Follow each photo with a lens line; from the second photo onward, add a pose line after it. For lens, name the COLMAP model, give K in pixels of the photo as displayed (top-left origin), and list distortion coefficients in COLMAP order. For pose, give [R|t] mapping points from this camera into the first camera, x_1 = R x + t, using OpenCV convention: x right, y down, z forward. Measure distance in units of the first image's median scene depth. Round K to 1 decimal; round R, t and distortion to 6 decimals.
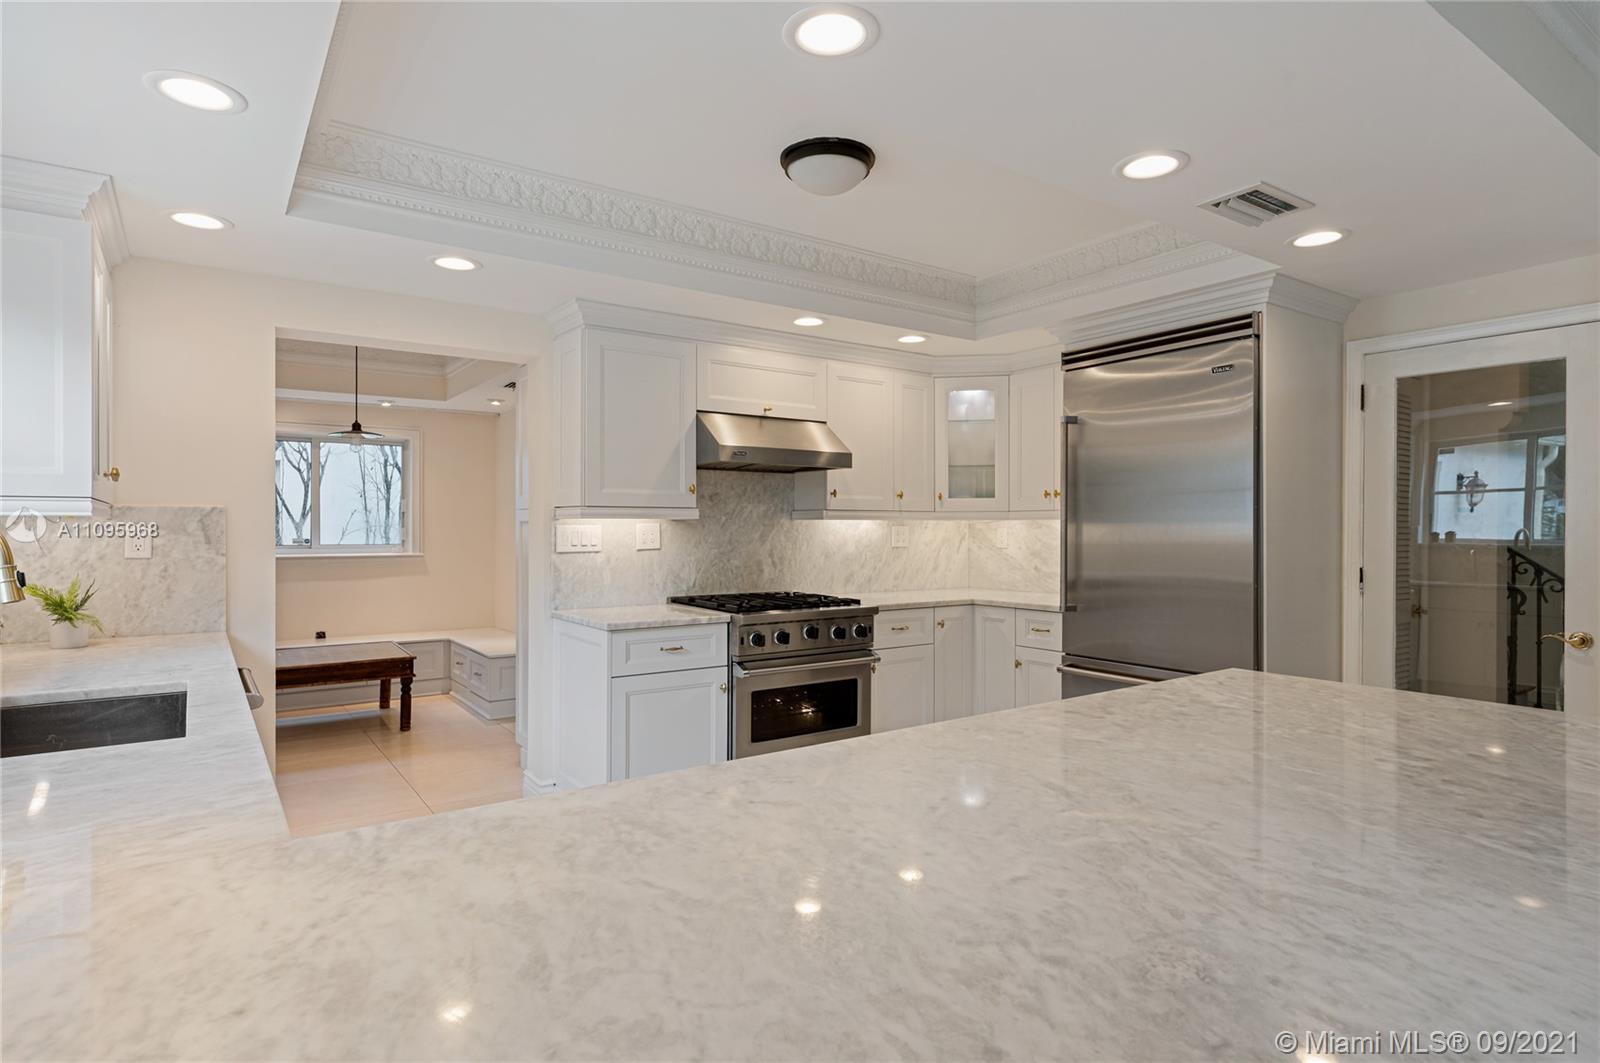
lens RADIAL K [[858.1, 0, 800.0], [0, 858.1, 531.5], [0, 0, 1]] dist [-0.003277, -0.000532]
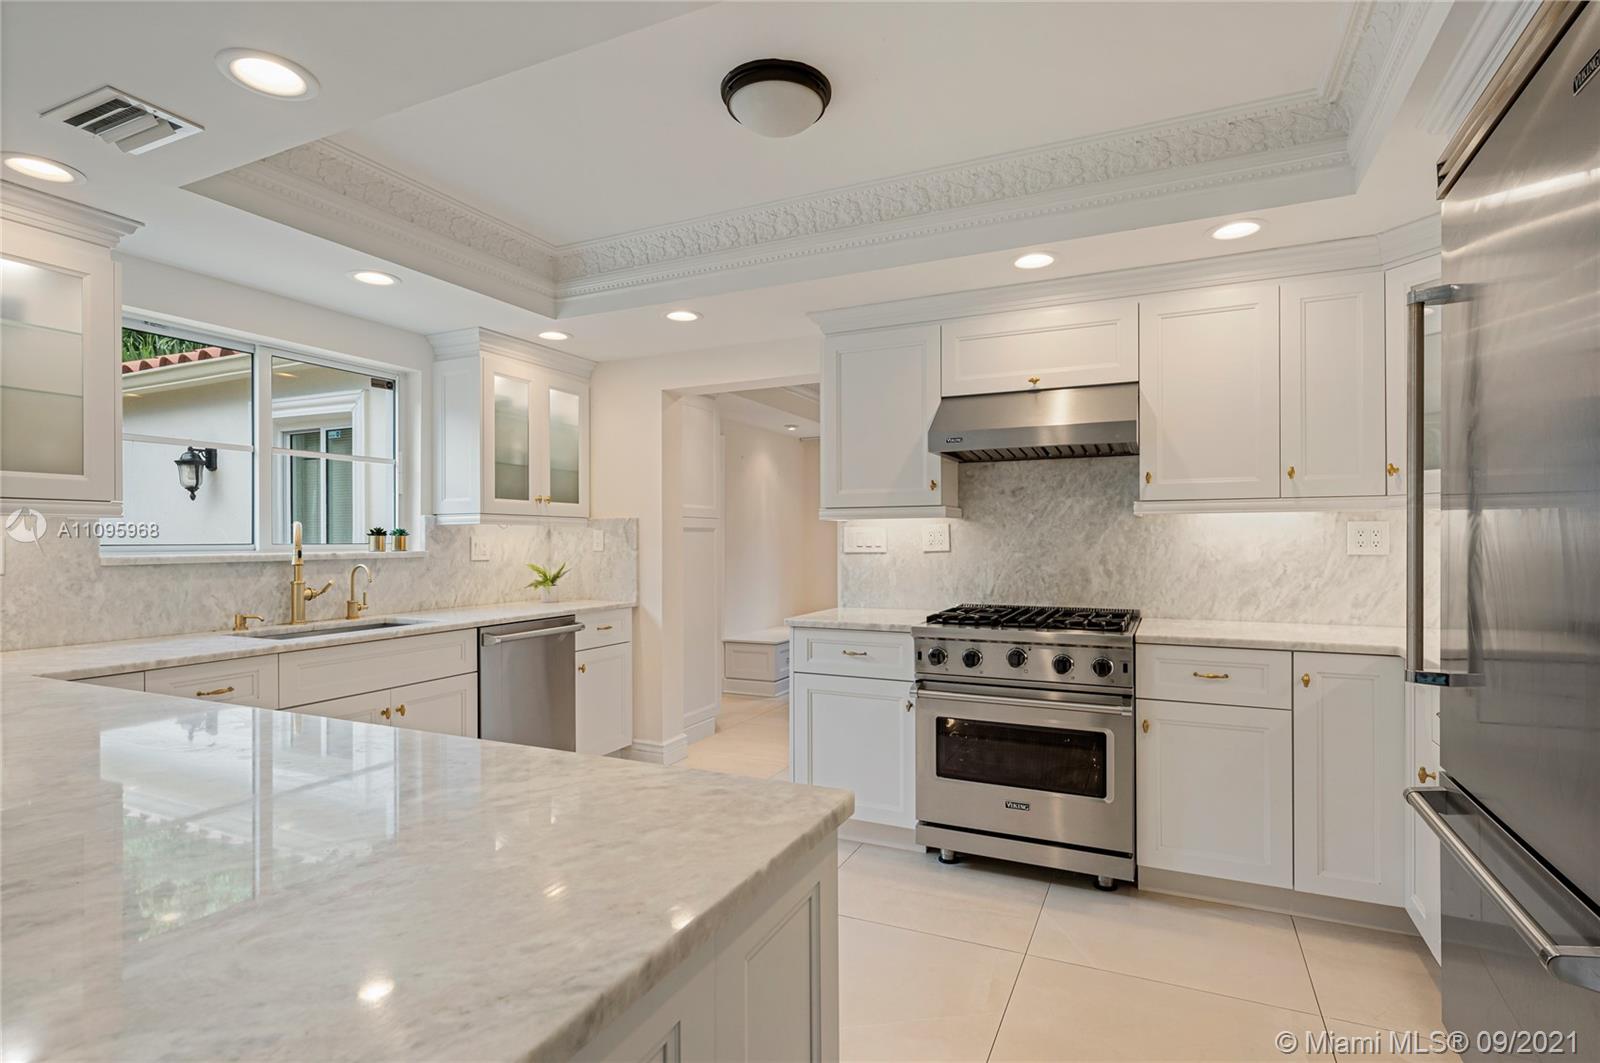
lens RADIAL K [[791.5, 0, 796.4], [0, 791.5, 538.8], [0, 0, 1]] dist [-0.001127, -0.000605]
pose [[0.491689, -0.005061, -0.870756, 0.499868], [-0.001105, 0.999979, -0.006436, 0.012614], [0.870770, 0.004127, 0.491673, 0.433631]]
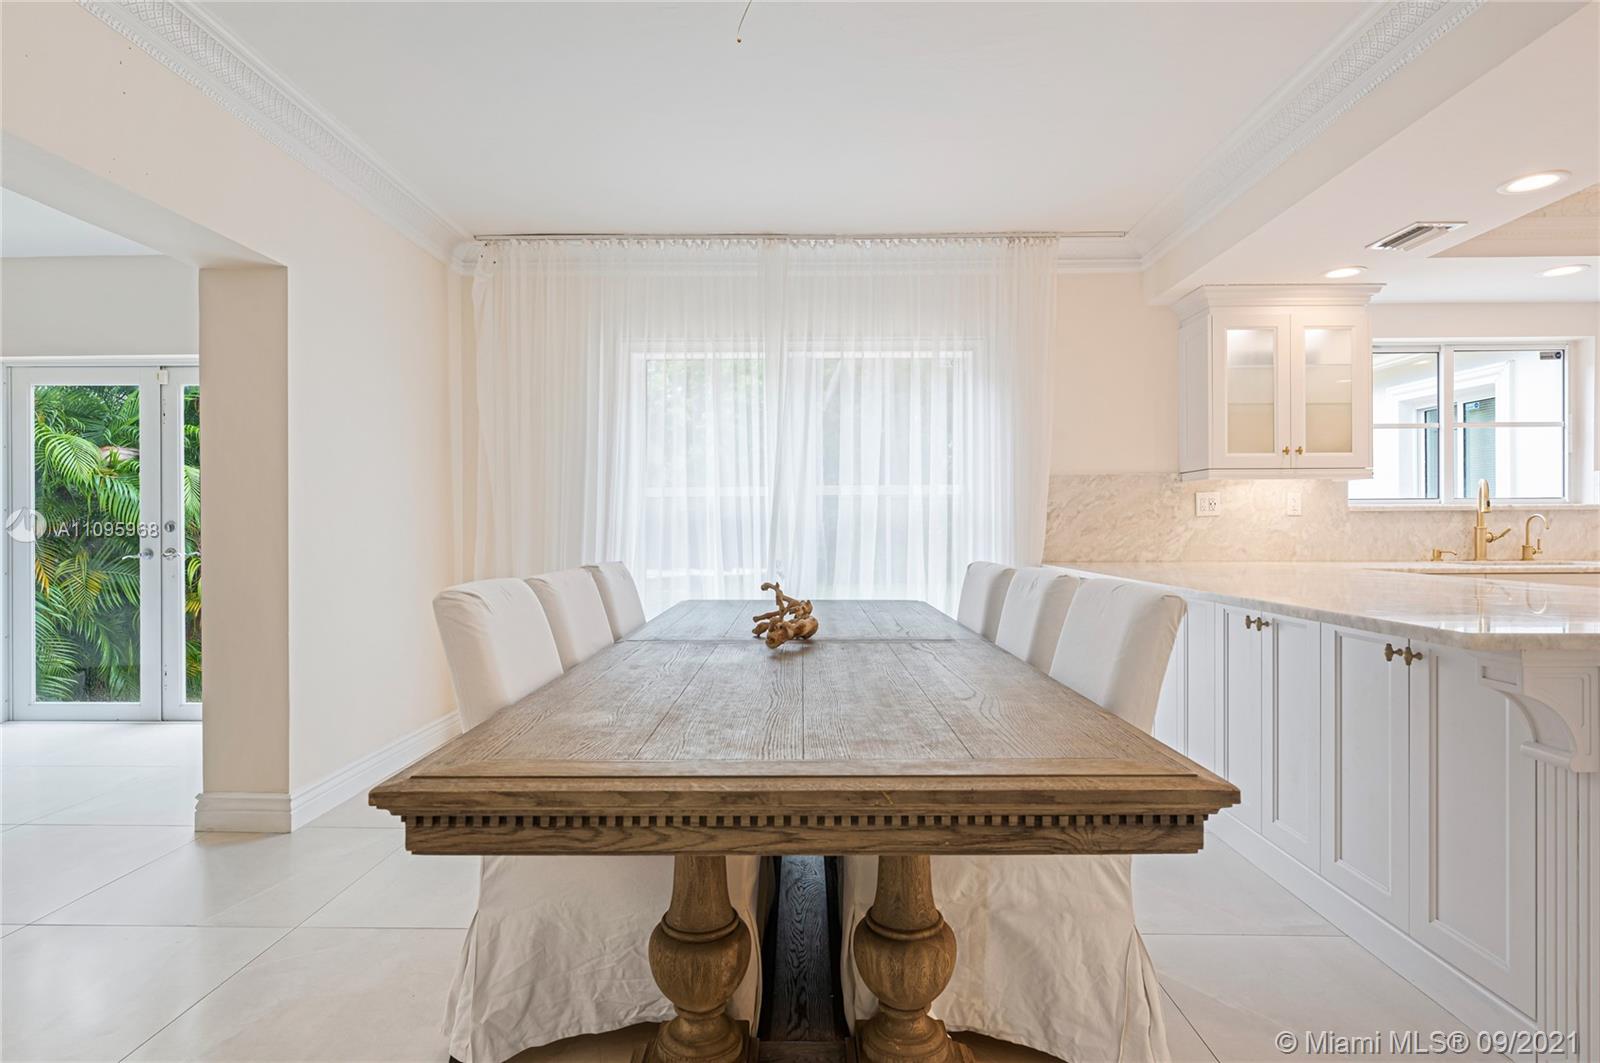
lens RADIAL K [[825.9, 0, 800.0], [0, 825.9, 531.5], [0, 0, 1]] dist [0.000020, -0.000681]
pose [[-0.589324, 0.007353, -0.807864, 0.904843], [-0.001014, 0.999951, 0.009840, 0.046485], [0.807896, 0.006618, -0.589287, 0.311839]]
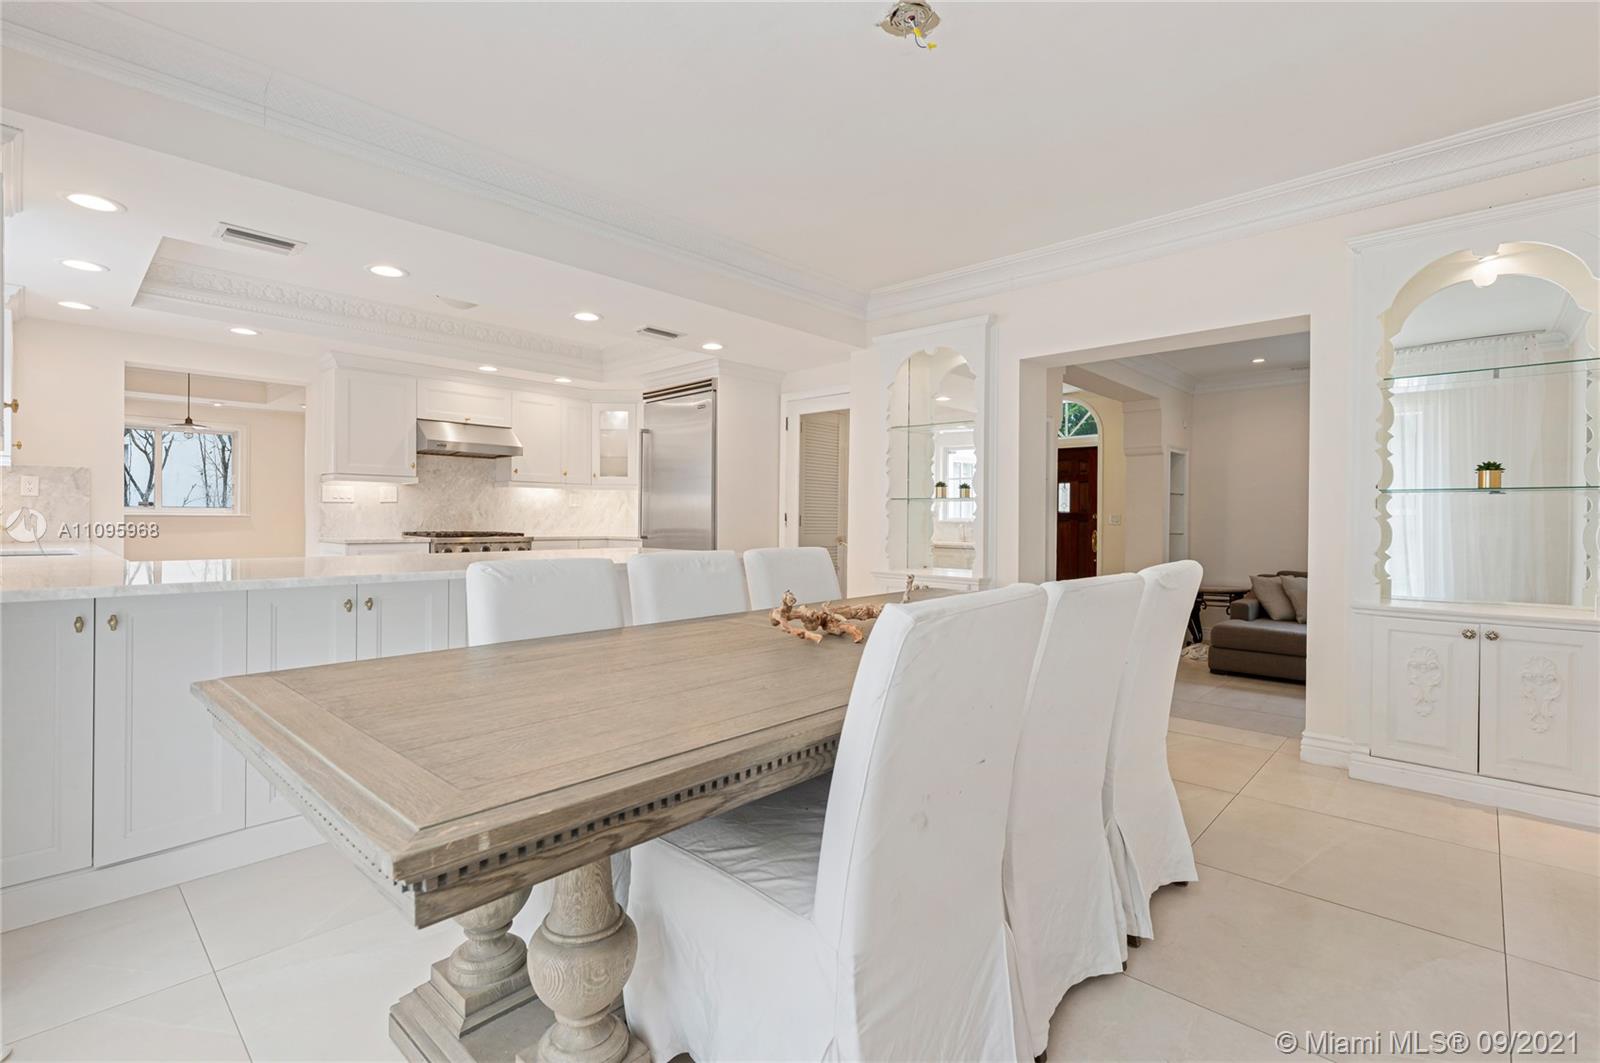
lens RADIAL K [[730.9, 0, 798.1], [0, 730.9, 523.7], [0, 0, 1]] dist [-0.000257, 0.000524]
pose [[0.980755, 0.005282, 0.195172, 0.314534], [-0.005877, 0.999980, 0.002467, 0.053258], [-0.195155, -0.003566, 0.980766, -0.516258]]
